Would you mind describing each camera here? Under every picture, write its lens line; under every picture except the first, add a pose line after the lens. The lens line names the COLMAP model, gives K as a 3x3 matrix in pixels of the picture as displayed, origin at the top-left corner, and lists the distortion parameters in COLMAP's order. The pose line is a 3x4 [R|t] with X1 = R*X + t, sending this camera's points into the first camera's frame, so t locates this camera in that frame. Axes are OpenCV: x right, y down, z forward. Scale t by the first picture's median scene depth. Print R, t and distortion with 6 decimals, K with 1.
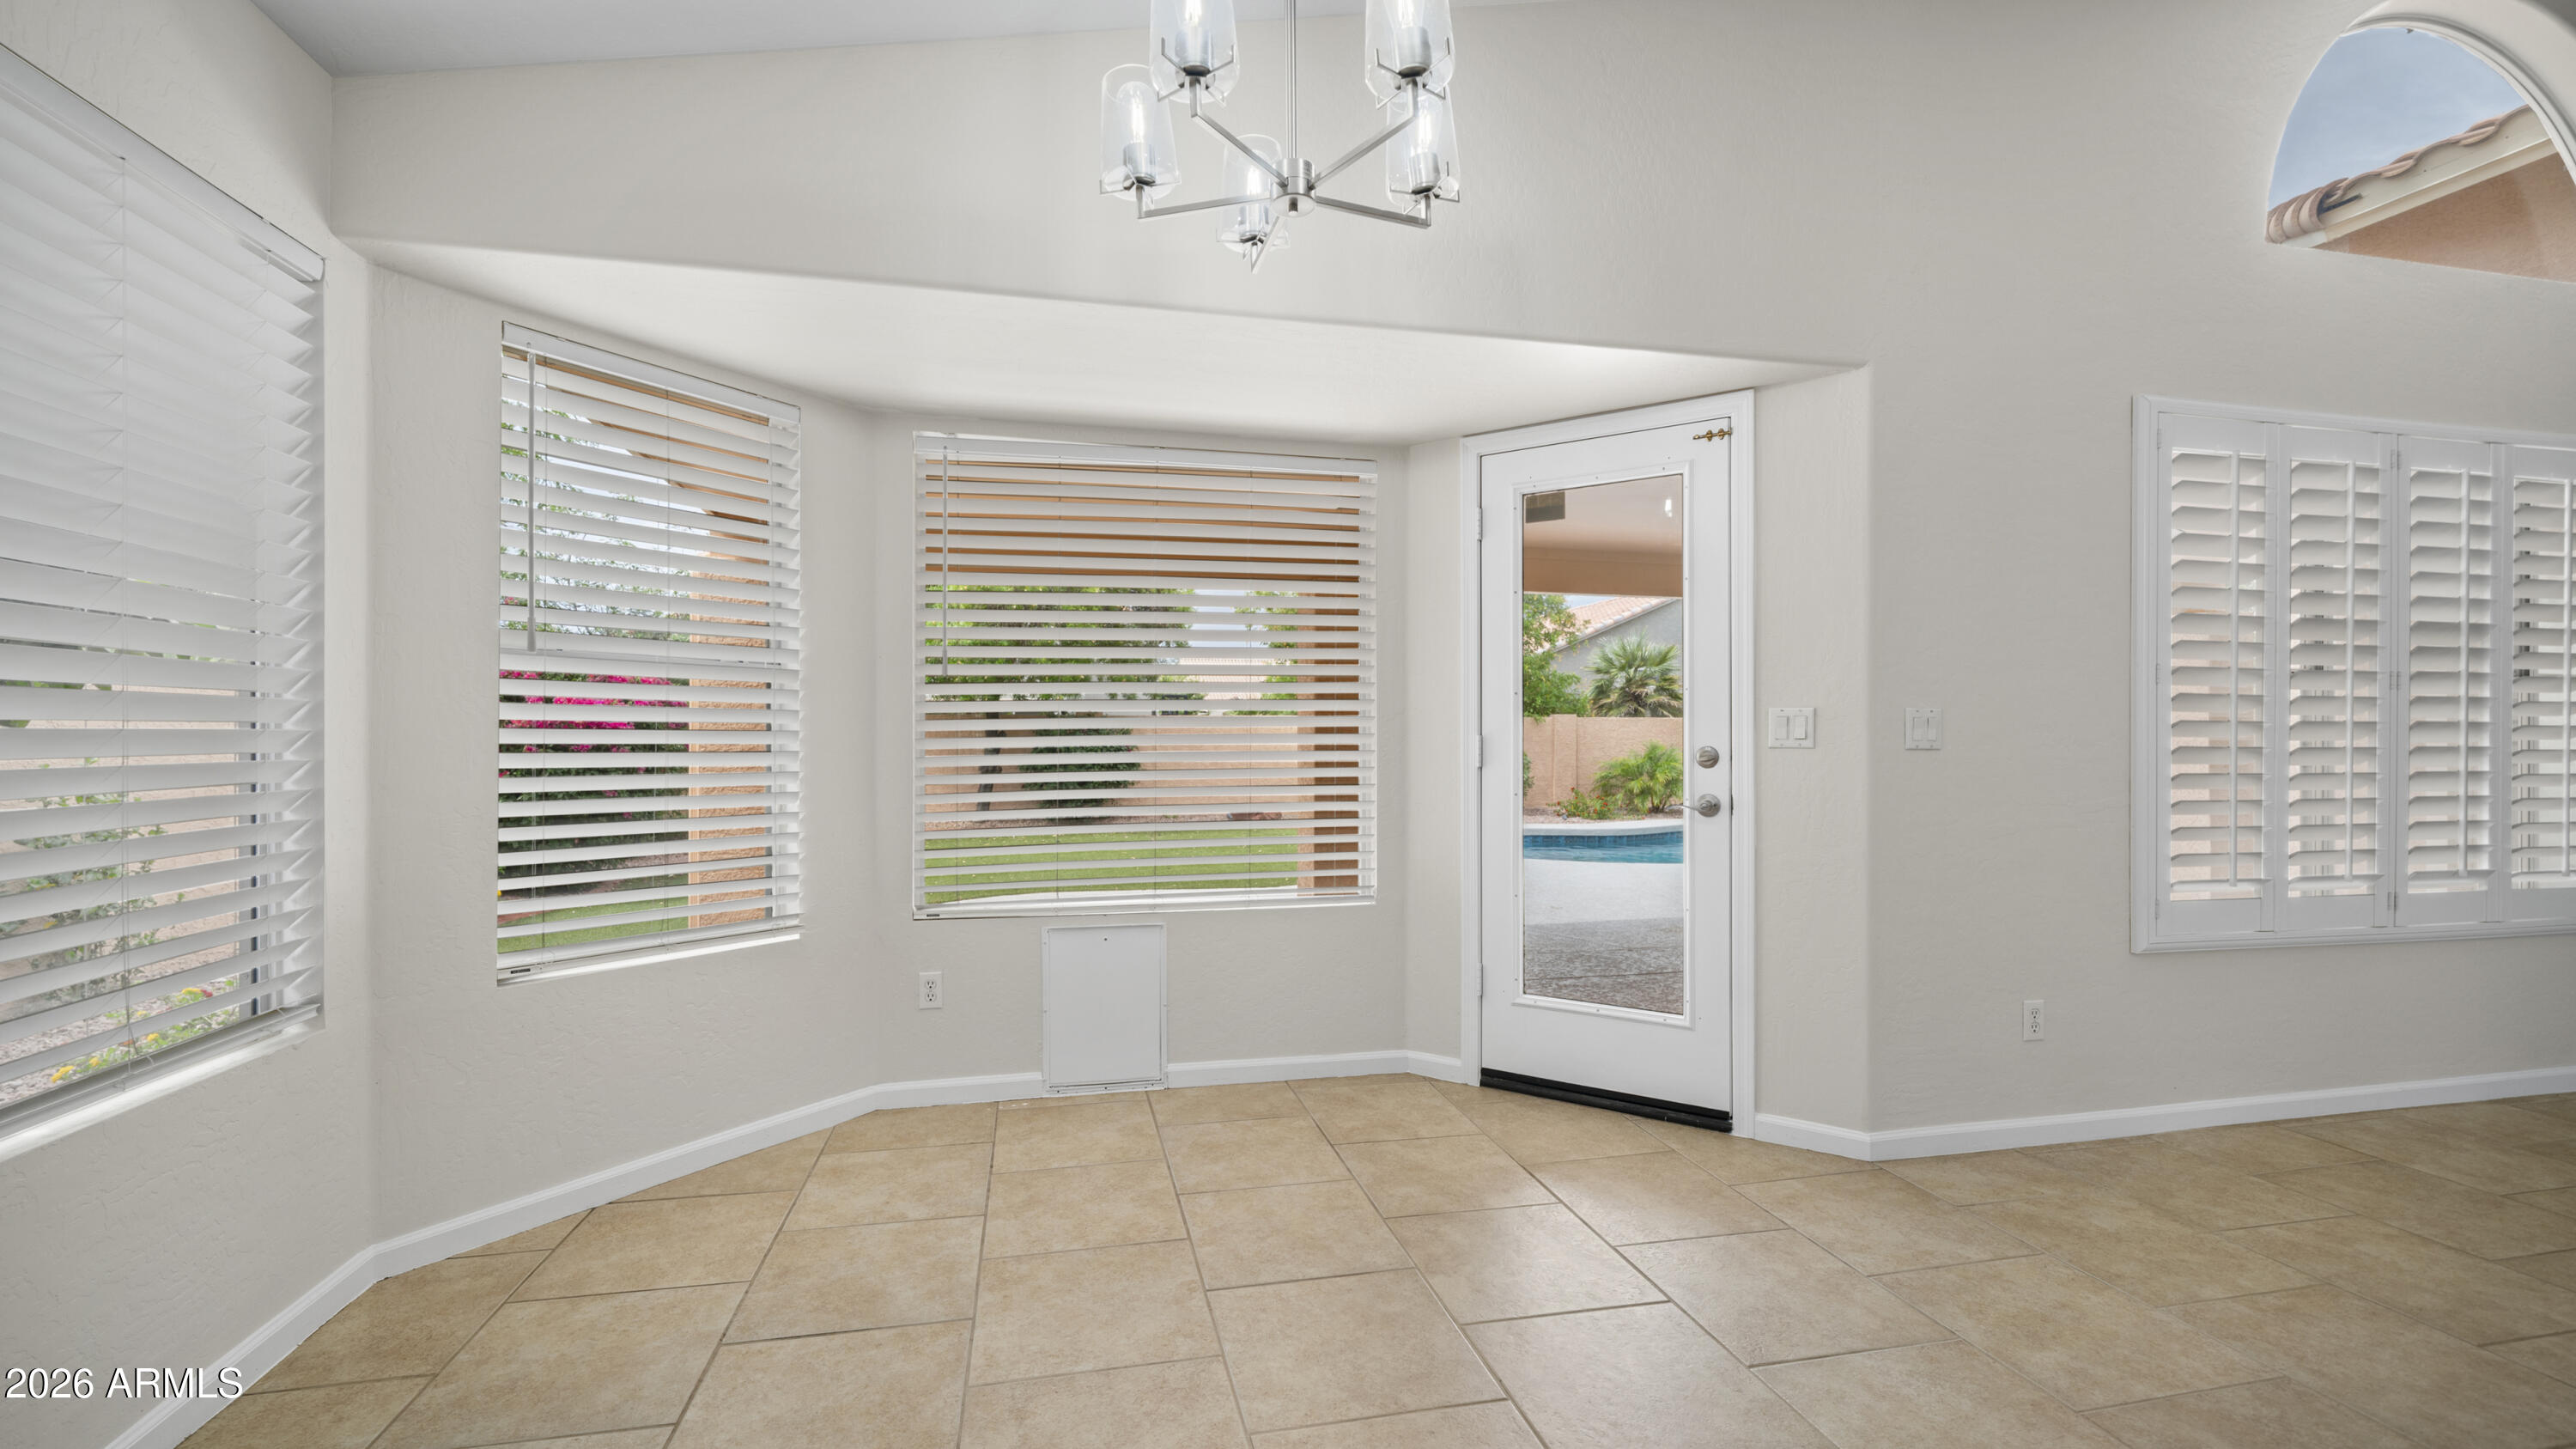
lens RADIAL K [[1053.5, 0, 1257.8], [0, 1053.5, 733.7], [0, 0, 1]] dist [-0.001713, 0.000067]
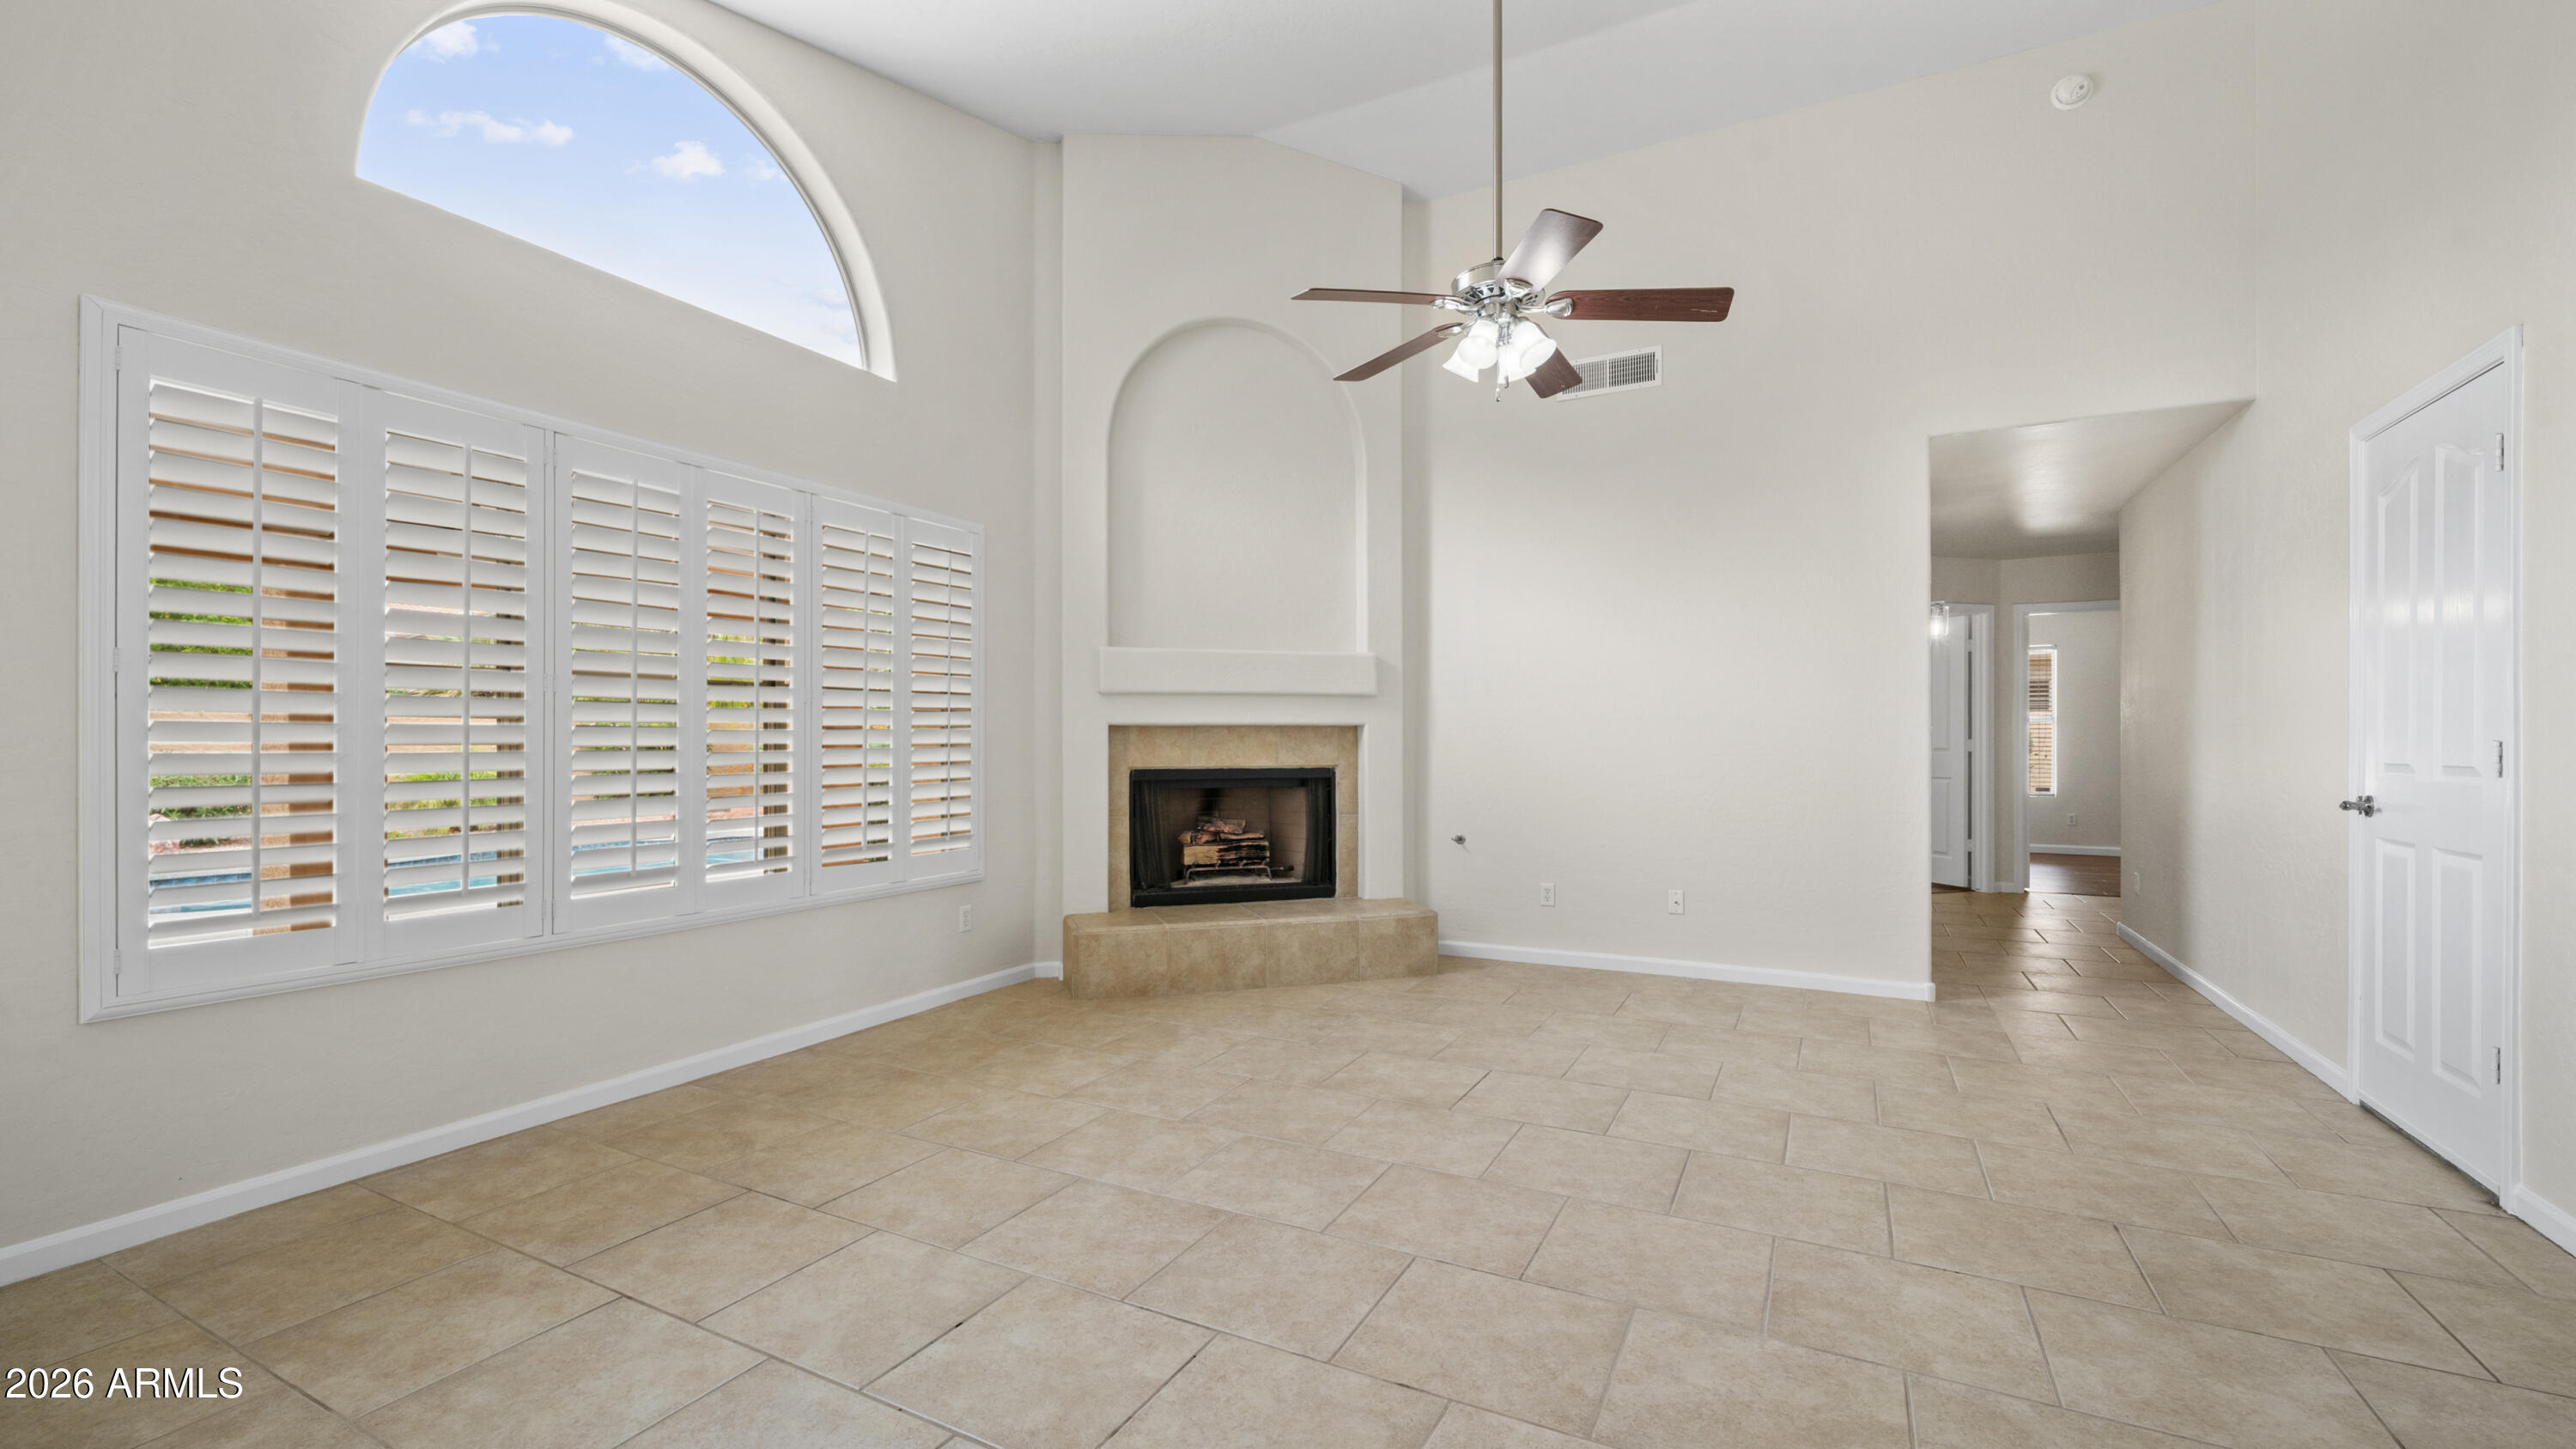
lens RADIAL K [[1065.1, 0, 1279.2], [0, 1065.1, 740.9], [0, 0, 1]] dist [0.001602, 0.000167]
pose [[0.651102, -0.004337, 0.758978, 0.813281], [-0.000121, 0.999983, 0.005818, -0.002386], [-0.758990, -0.003880, 0.651090, -0.166924]]
